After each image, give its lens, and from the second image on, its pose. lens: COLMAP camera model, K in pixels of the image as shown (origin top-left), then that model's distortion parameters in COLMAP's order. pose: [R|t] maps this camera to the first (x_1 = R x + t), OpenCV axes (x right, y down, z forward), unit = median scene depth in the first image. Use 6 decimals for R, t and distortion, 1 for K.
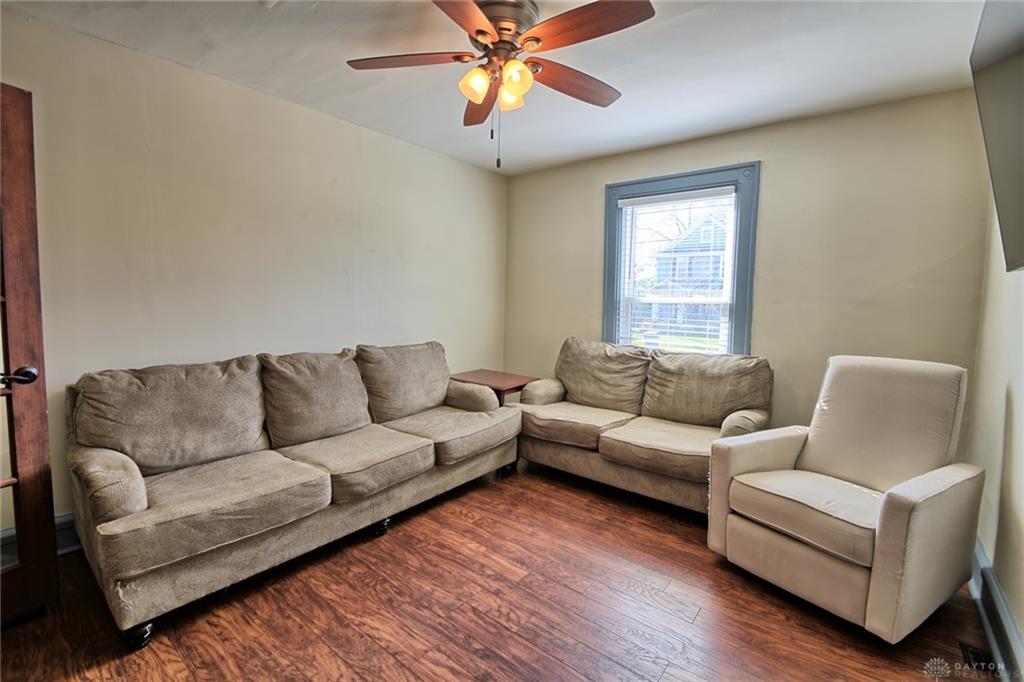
lens RADIAL K [[448.8, 0, 499.3], [0, 448.8, 337.6], [0, 0, 1]] dist [0.016802, -0.018605]
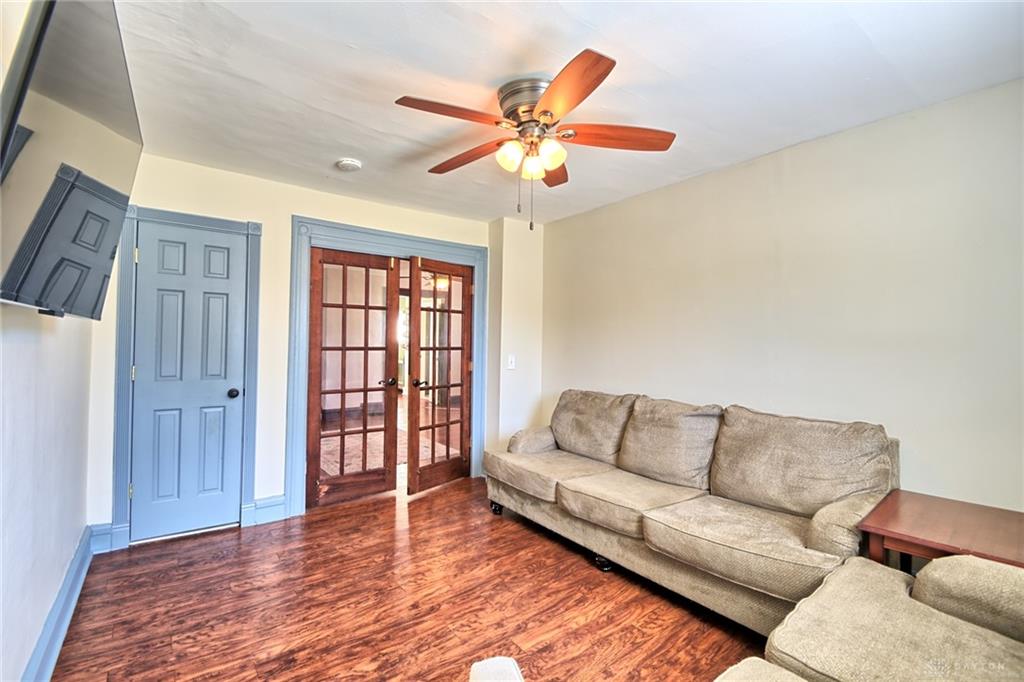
lens RADIAL K [[446.8, 0, 500.5], [0, 446.8, 339.7], [0, 0, 1]] dist [0.007634, -0.011414]
pose [[-0.235604, -0.019290, -0.971658, 0.981908], [-0.095786, 0.995396, 0.003465, -0.104787], [0.967117, 0.093888, -0.236367, 1.124402]]
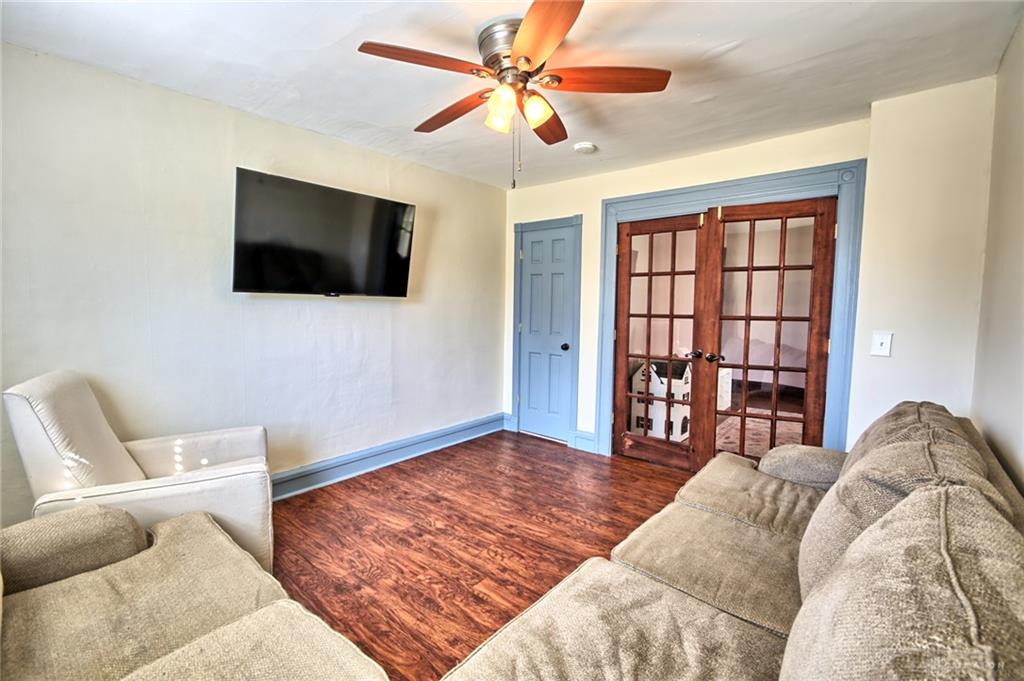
lens RADIAL K [[446.8, 0, 500.5], [0, 446.8, 339.2], [0, 0, 1]] dist [0.007634, -0.011414]
pose [[-0.999644, -0.023854, 0.011914, 0.004813], [-0.021680, 0.987264, 0.157604, -0.182651], [-0.015522, 0.157290, -0.987431, 1.921427]]
